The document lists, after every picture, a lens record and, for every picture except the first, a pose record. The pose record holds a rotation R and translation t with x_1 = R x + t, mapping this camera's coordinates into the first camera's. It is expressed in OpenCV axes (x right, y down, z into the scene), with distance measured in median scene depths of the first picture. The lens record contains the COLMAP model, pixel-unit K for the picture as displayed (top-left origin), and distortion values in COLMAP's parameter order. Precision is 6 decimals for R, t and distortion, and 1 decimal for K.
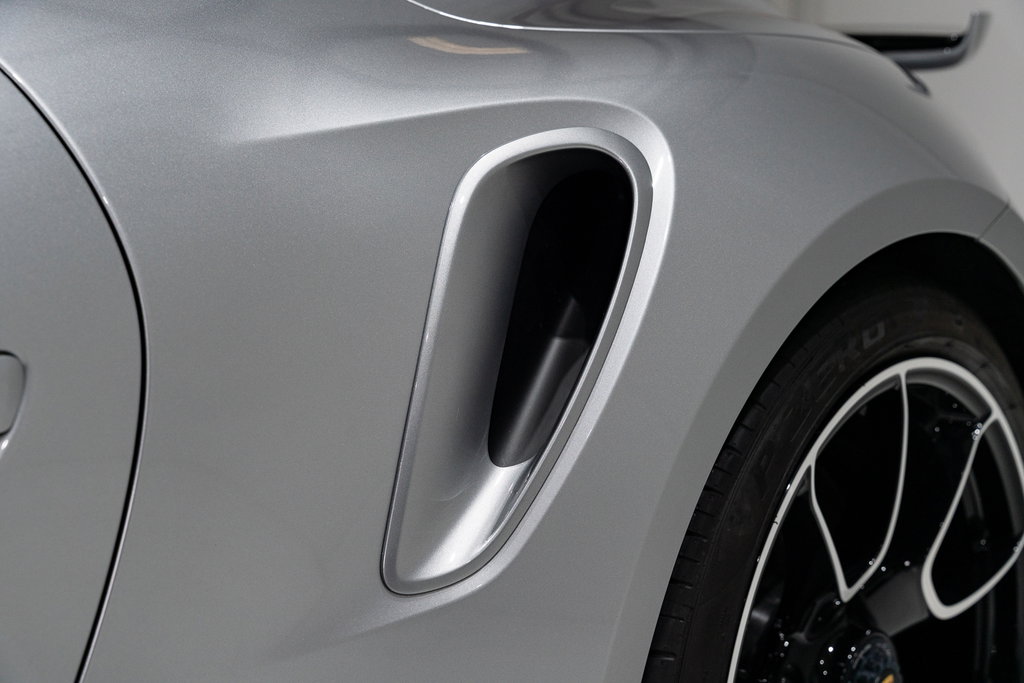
lens RADIAL K [[1458.8, 0, 512.0], [0, 1458.8, 341.5], [0, 0, 1]] dist [-0.005285, -0.012700]
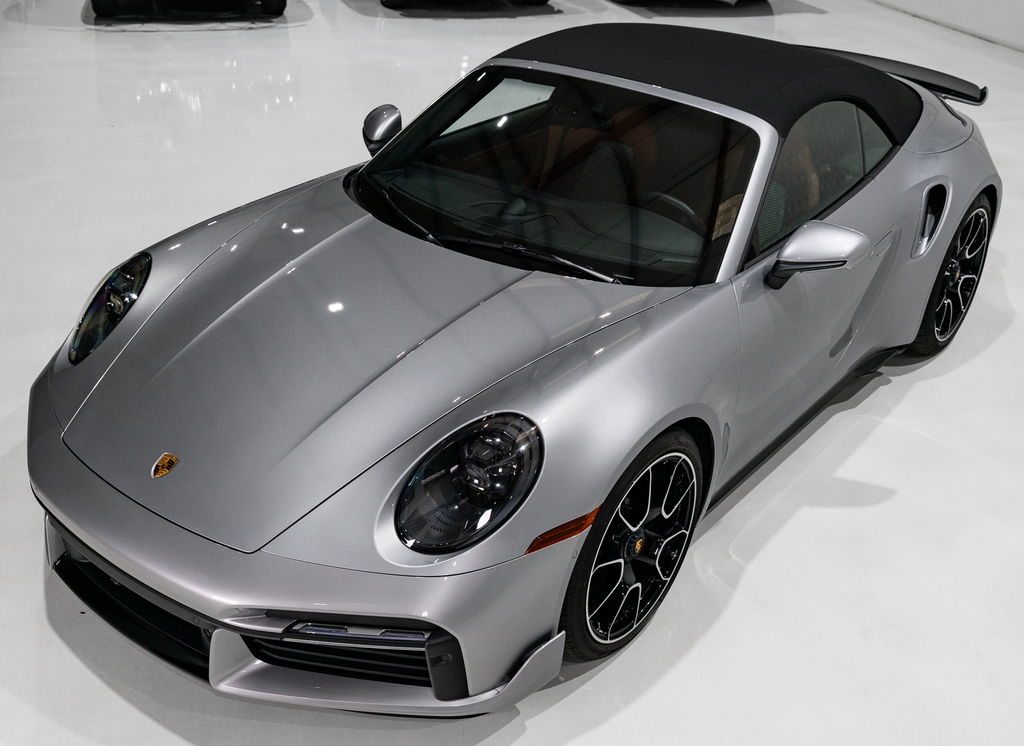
lens RADIAL K [[1124.0, 0, 512.0], [0, 1124.0, 373.0], [0, 0, 1]] dist [0.003743, 0.017310]
pose [[0.997506, 0.019015, 0.067979, -1.638342], [-0.040603, 0.942329, 0.332216, -0.707513], [-0.057741, -0.334147, 0.940750, -2.865952]]
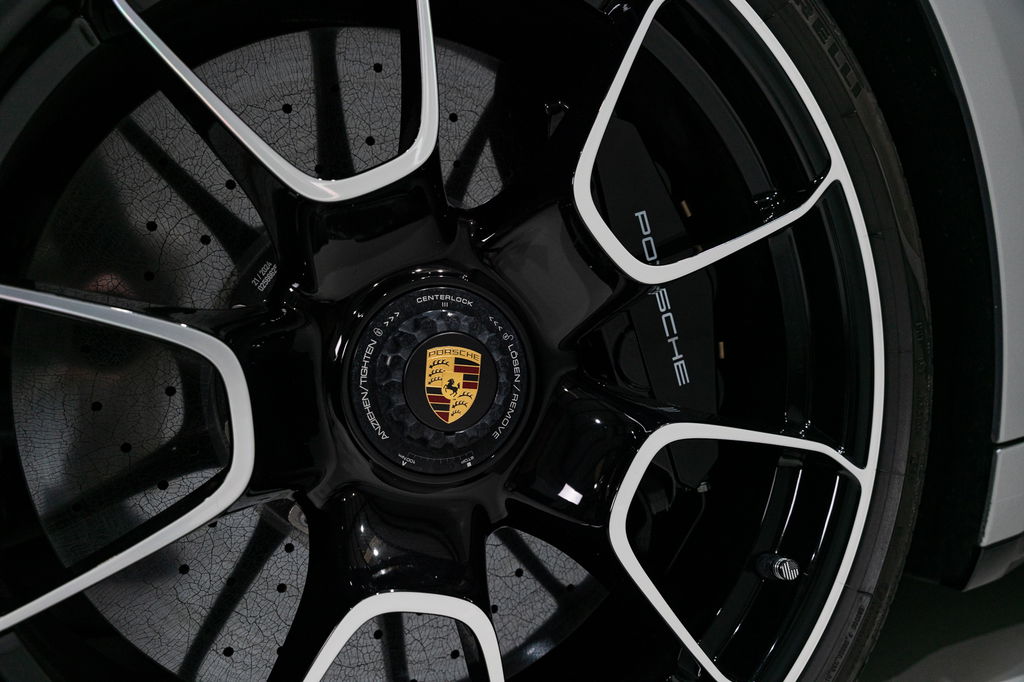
lens RADIAL K [[973.2, 0, 512.0], [0, 973.2, 341.0], [0, 0, 1]] dist [0.014224, 0.008883]
pose [[0.898135, -0.048955, -0.436986, -0.936472], [0.016780, 0.996875, -0.077190, 0.557803], [0.439399, 0.061994, 0.896150, -0.915010]]
